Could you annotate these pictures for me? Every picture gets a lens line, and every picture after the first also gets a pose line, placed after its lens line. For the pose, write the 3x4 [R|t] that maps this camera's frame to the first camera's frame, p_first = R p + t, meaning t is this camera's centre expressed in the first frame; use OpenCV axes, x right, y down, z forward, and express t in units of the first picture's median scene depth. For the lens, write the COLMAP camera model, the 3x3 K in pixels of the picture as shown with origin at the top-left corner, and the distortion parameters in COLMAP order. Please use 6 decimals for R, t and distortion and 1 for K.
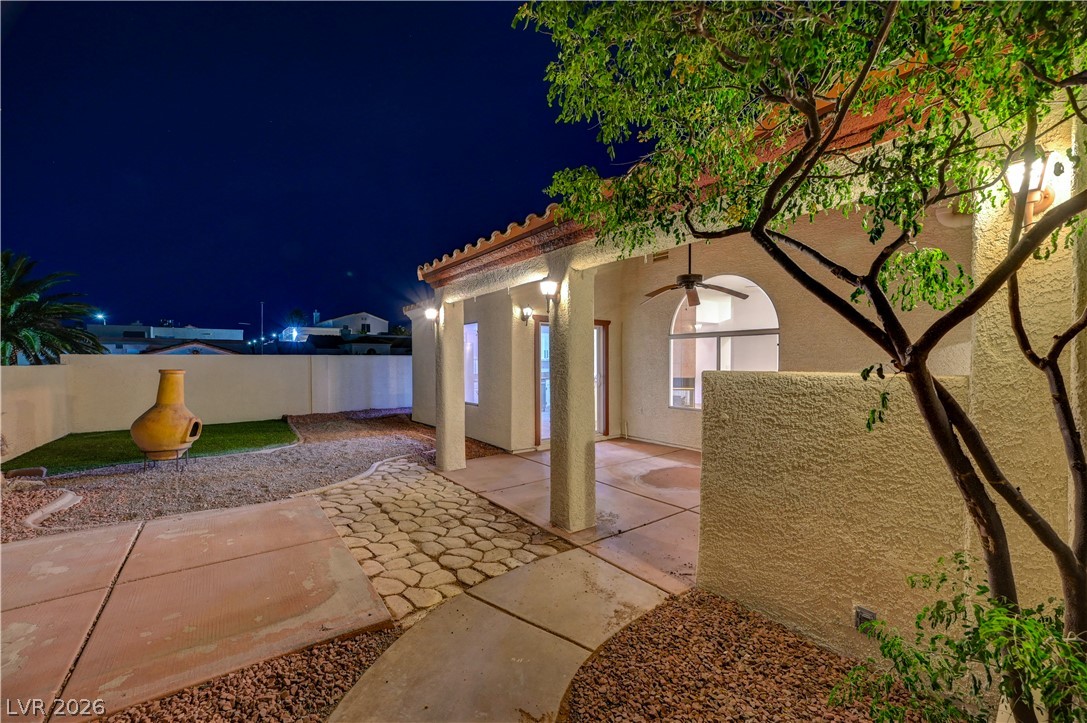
lens RADIAL K [[422.8, 0, 543.5], [0, 422.8, 361.5], [0, 0, 1]] dist [0.002308, 0.000095]
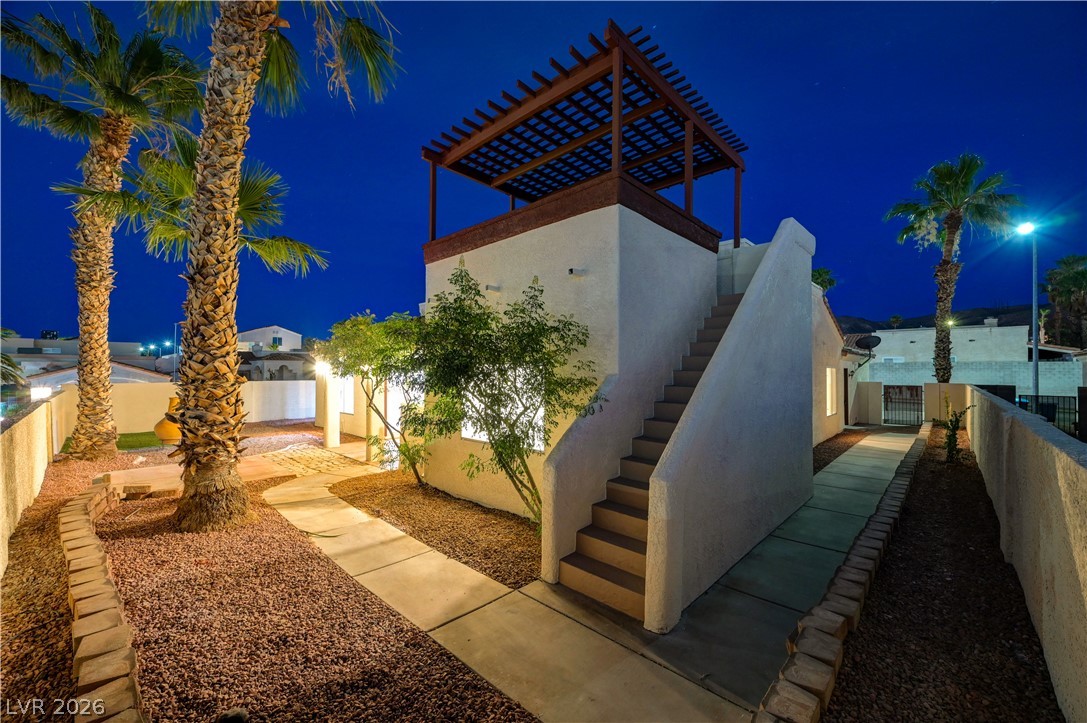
lens RADIAL K [[422.8, 0, 543.5], [0, 422.8, 361.5], [0, 0, 1]] dist [0.002308, 0.000095]
pose [[0.985879, 0.002494, 0.167442, 0.217143], [-0.000035, 0.999892, -0.014683, -0.062474], [-0.167461, 0.014470, 0.985773, -0.570697]]
